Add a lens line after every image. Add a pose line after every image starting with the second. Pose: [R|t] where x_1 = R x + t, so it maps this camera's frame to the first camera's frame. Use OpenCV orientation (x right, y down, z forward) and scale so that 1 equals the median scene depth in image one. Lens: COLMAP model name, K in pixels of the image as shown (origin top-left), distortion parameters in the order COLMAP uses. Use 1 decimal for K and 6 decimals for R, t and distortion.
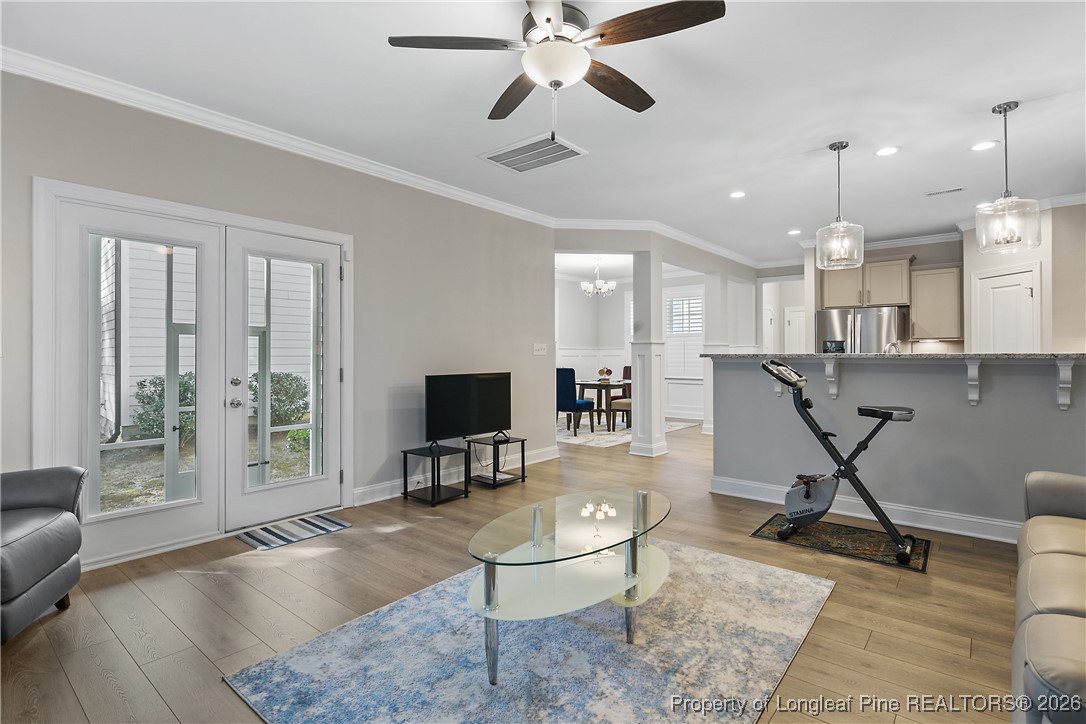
lens RADIAL K [[526.3, 0, 538.3], [0, 526.3, 360.7], [0, 0, 1]] dist [0.002753, -0.000181]
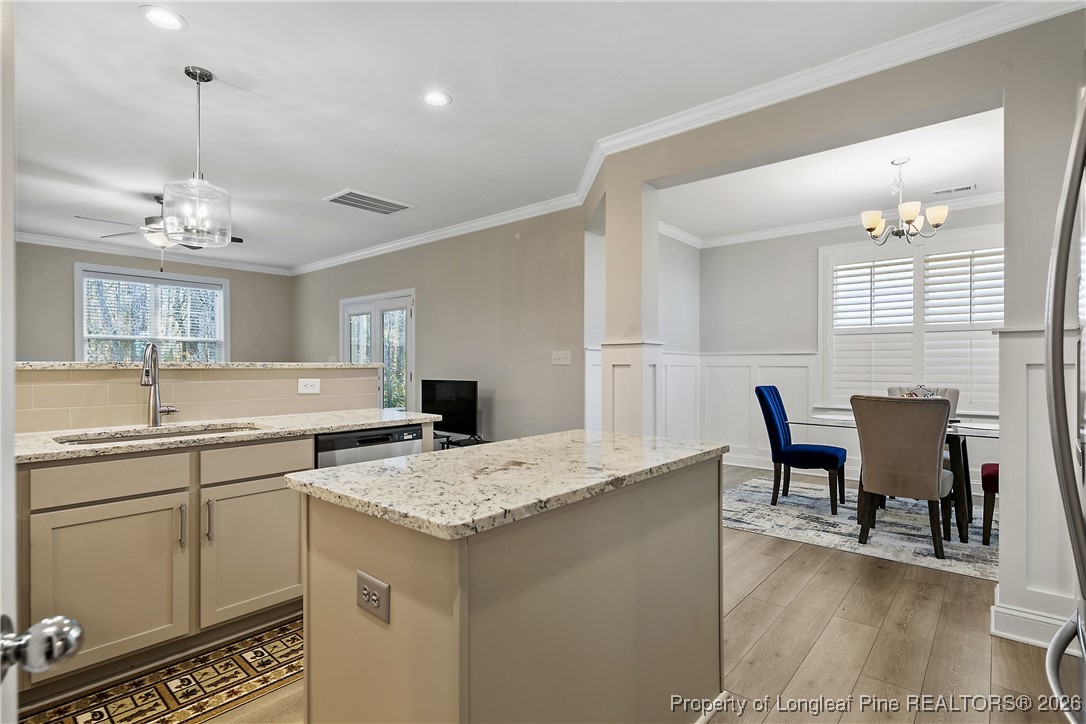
lens RADIAL K [[528.2, 0, 540.6], [0, 528.2, 366.4], [0, 0, 1]] dist [0.001178, 0.000158]
pose [[-0.007705, 0.004942, -0.999958, 1.157103], [-0.012231, 0.999913, 0.005036, -0.015778], [0.999896, 0.012269, -0.007644, 1.322687]]
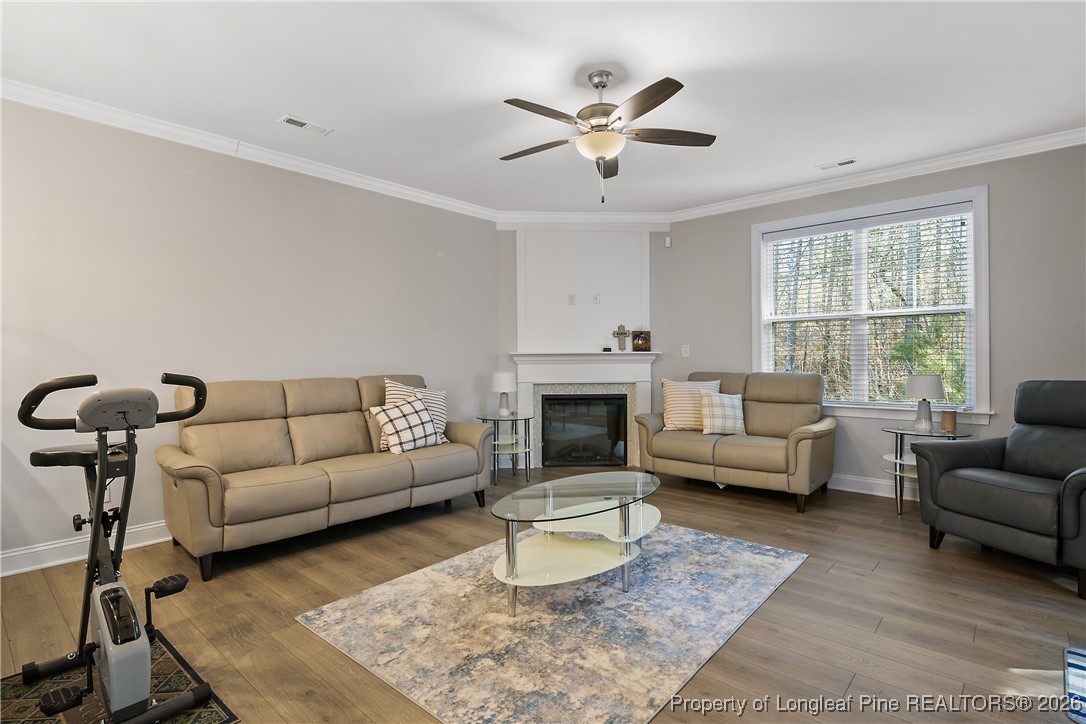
lens RADIAL K [[533.8, 0, 544.0], [0, 533.8, 366.6], [0, 0, 1]] dist [0.003625, 0.000203]
pose [[-0.999571, 0.009544, 0.027698, 0.073790], [0.010297, 0.999578, 0.027171, -0.012505], [-0.027427, 0.027445, -0.999247, 1.188662]]
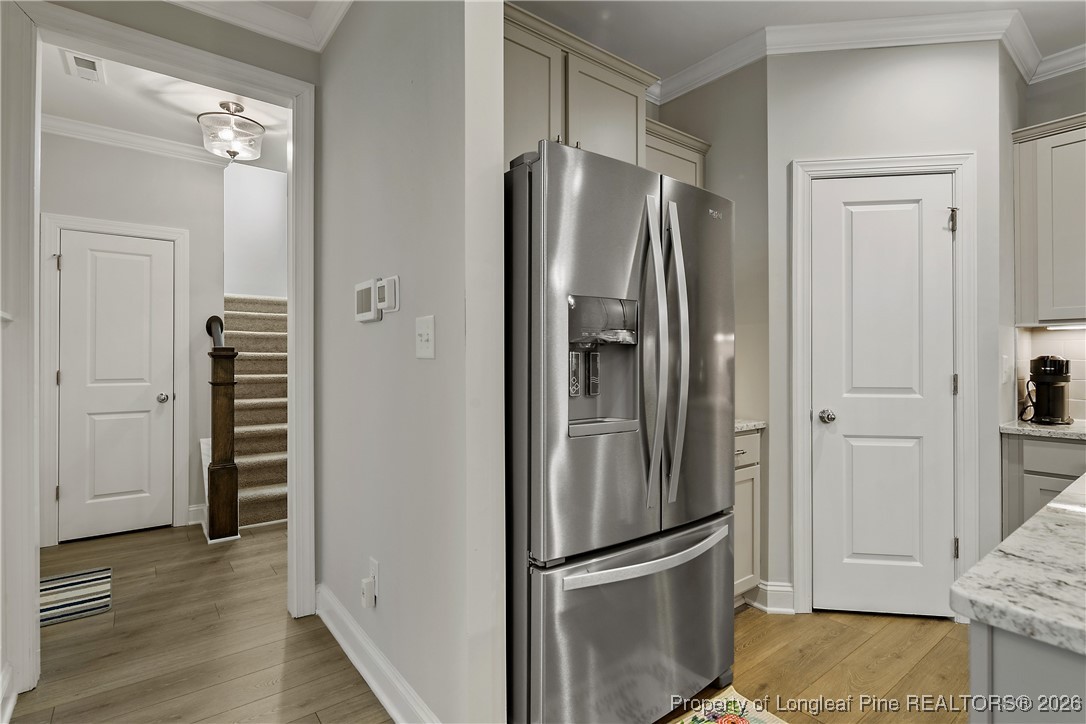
lens RADIAL K [[524.9, 0, 539.9], [0, 524.9, 356.1], [0, 0, 1]] dist [0.002210, -0.001956]
pose [[0.211631, 0.008507, 0.977313, 0.540378], [0.011187, 0.999876, -0.011126, -0.018521], [-0.977286, 0.013288, 0.211510, 1.558602]]
